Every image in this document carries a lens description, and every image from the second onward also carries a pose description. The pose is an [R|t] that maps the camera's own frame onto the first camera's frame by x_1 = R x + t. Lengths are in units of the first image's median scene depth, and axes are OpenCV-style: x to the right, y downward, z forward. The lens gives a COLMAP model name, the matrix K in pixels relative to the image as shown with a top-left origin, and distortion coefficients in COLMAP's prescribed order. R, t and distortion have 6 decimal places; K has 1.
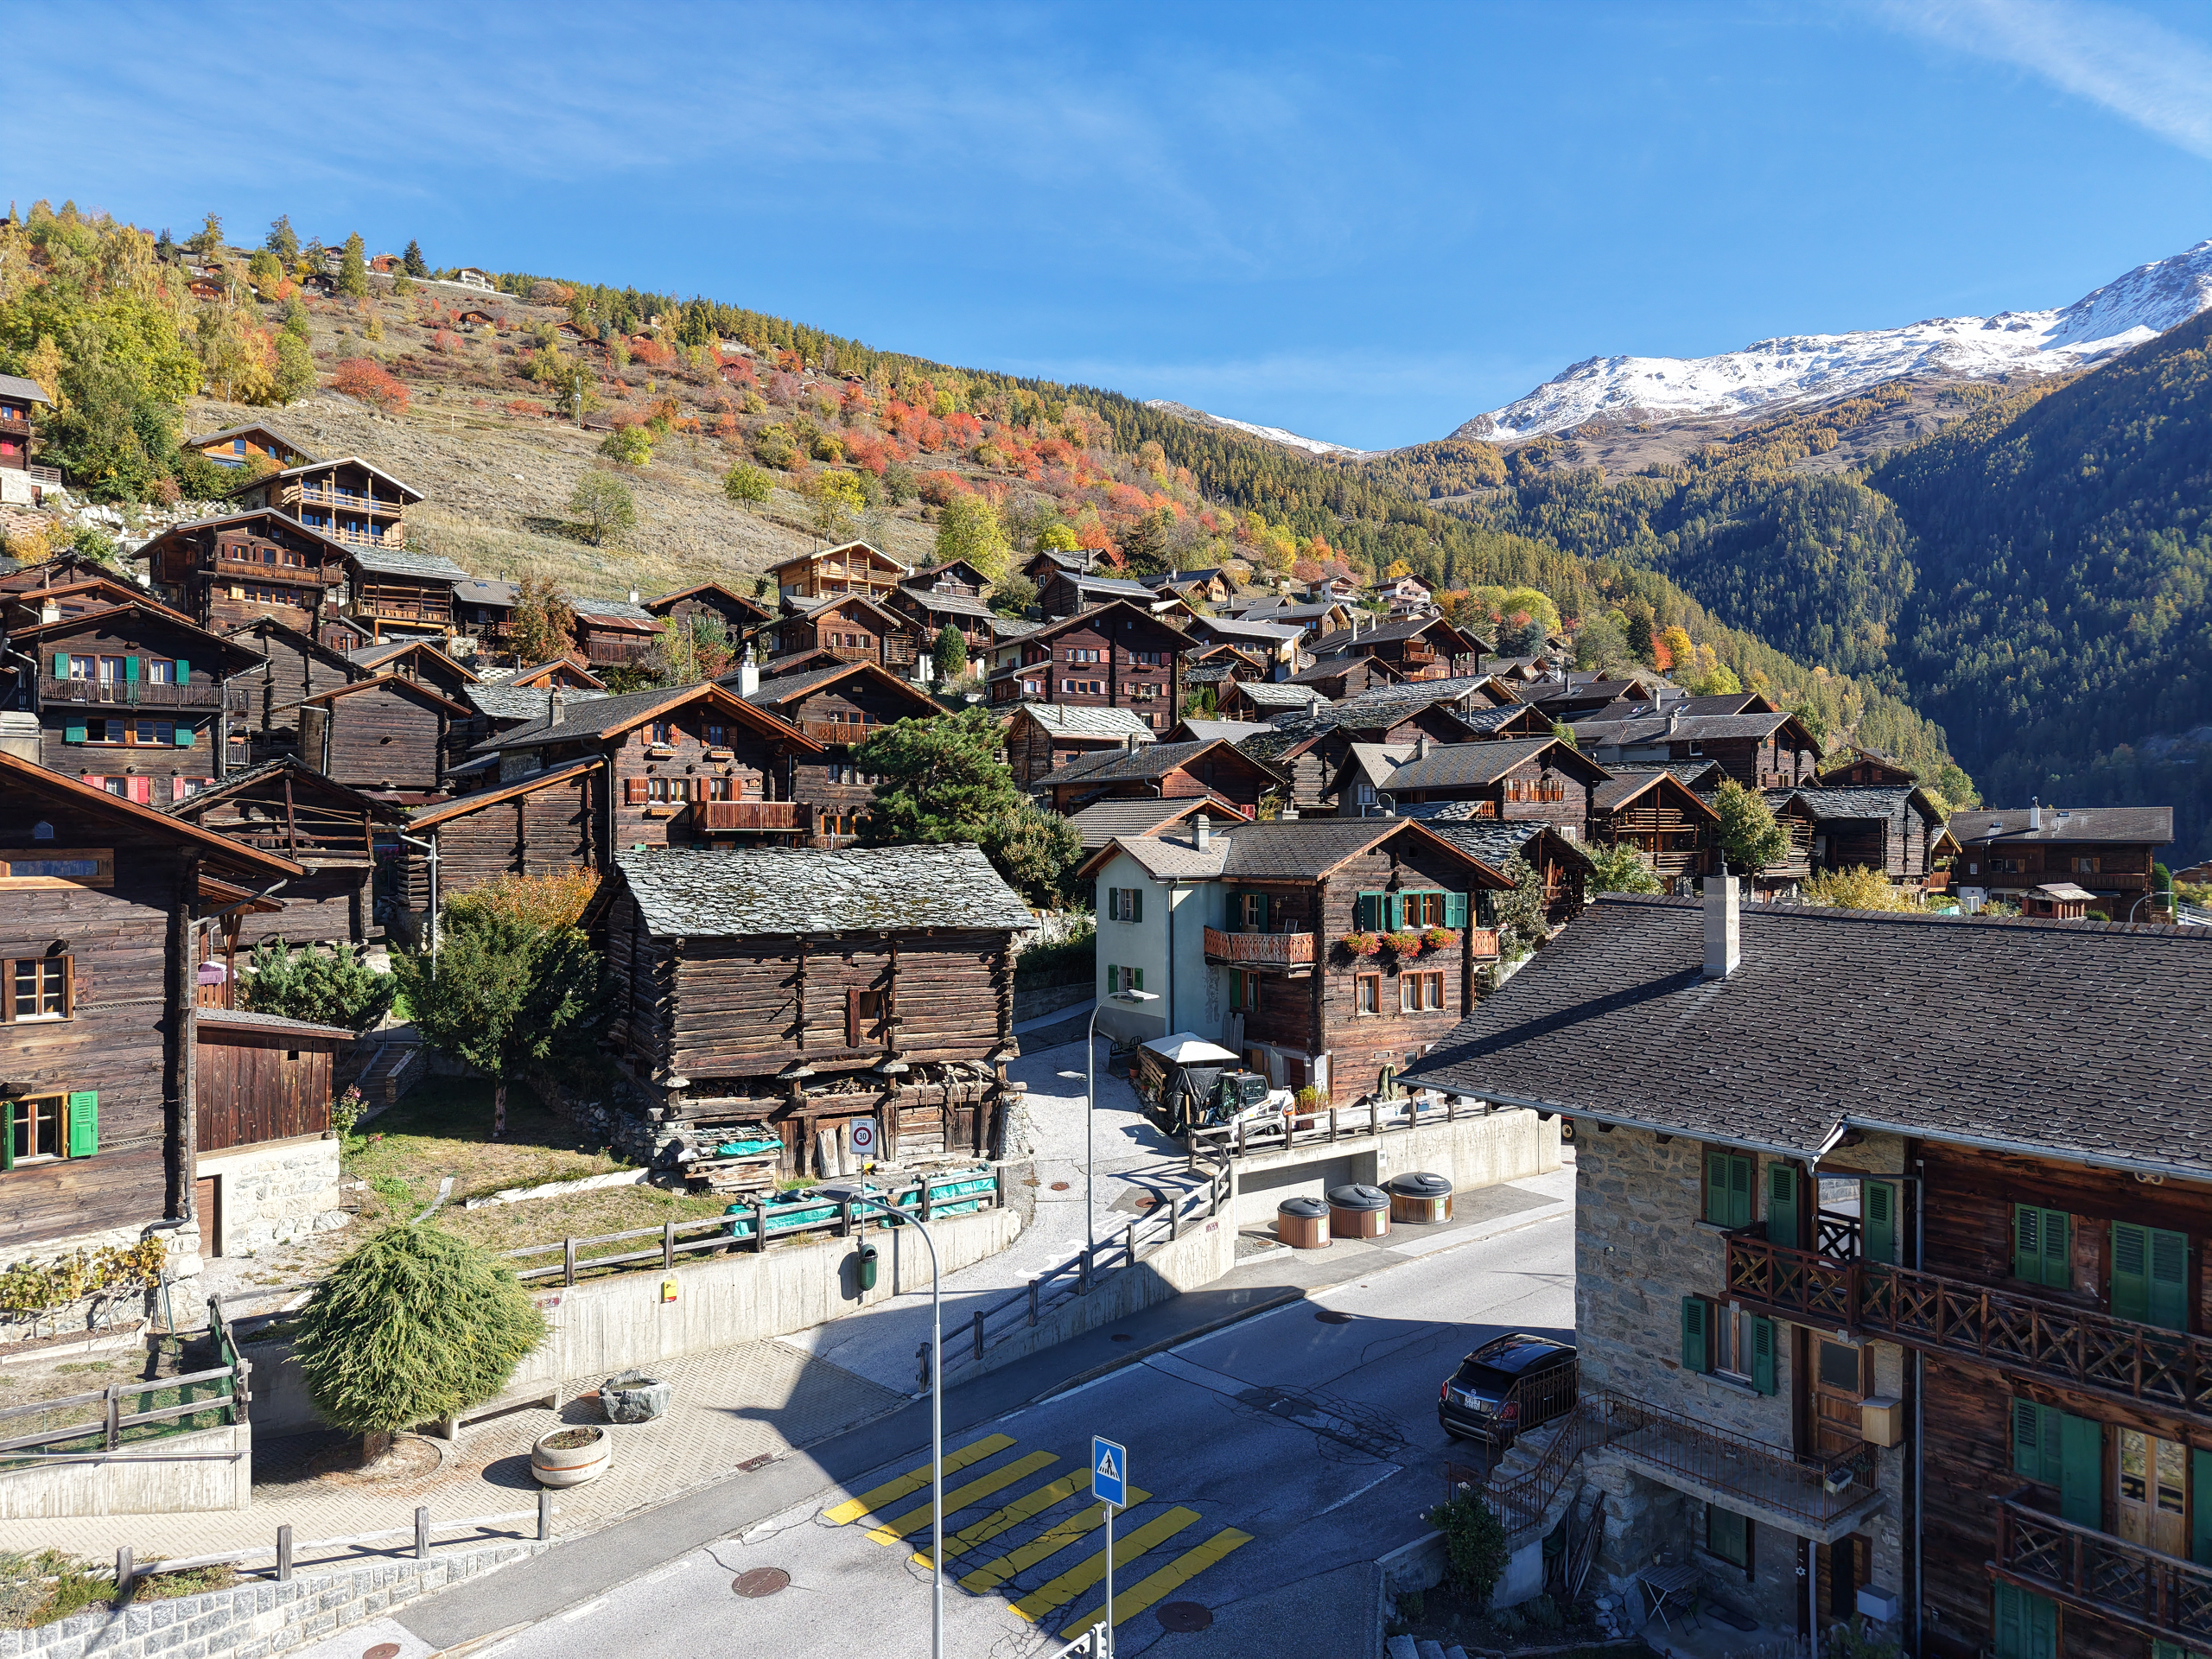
lens RADIAL K [[1480.4, 0, 1101.1], [0, 1480.4, 823.5], [0, 0, 1]] dist [0.028370, -0.025281]
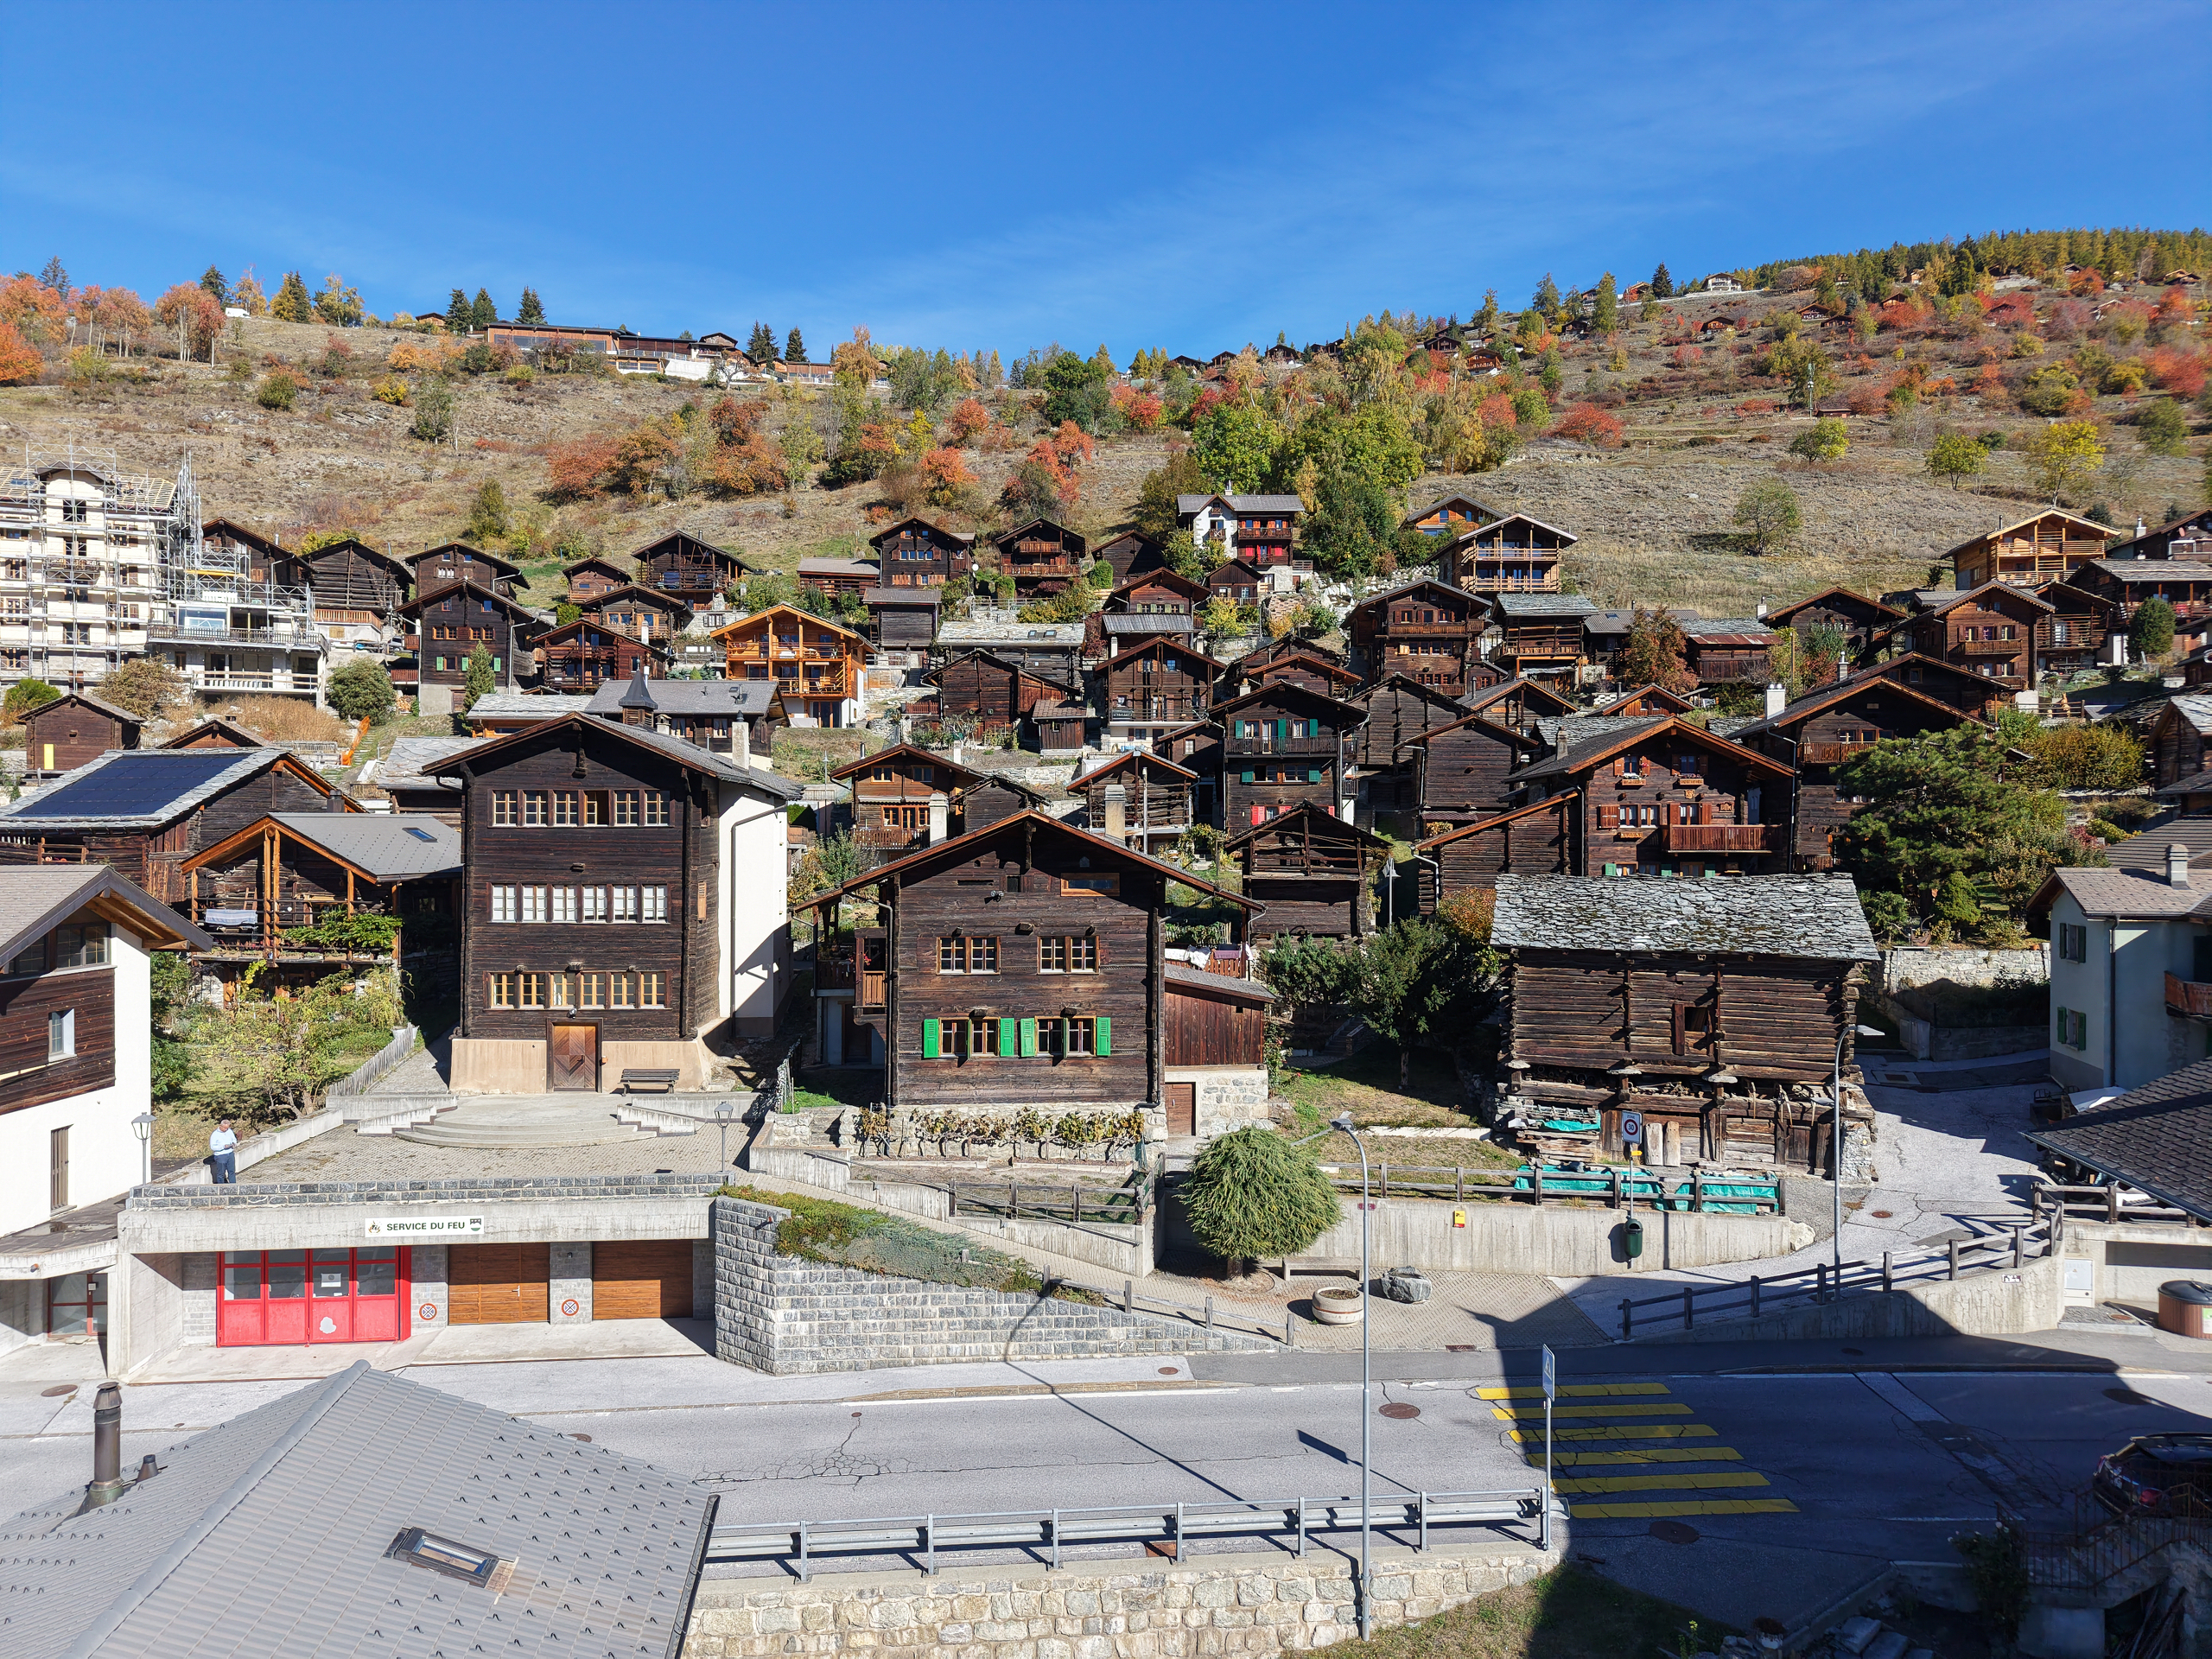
lens RADIAL K [[1480.4, 0, 1100.2], [0, 1480.4, 827.3], [0, 0, 1]] dist [0.028370, -0.025281]
pose [[0.690874, 0.001804, -0.722973, 0.330559], [0.001989, 0.999988, 0.004396, -0.026590], [0.722973, -0.004475, 0.690862, -0.095345]]
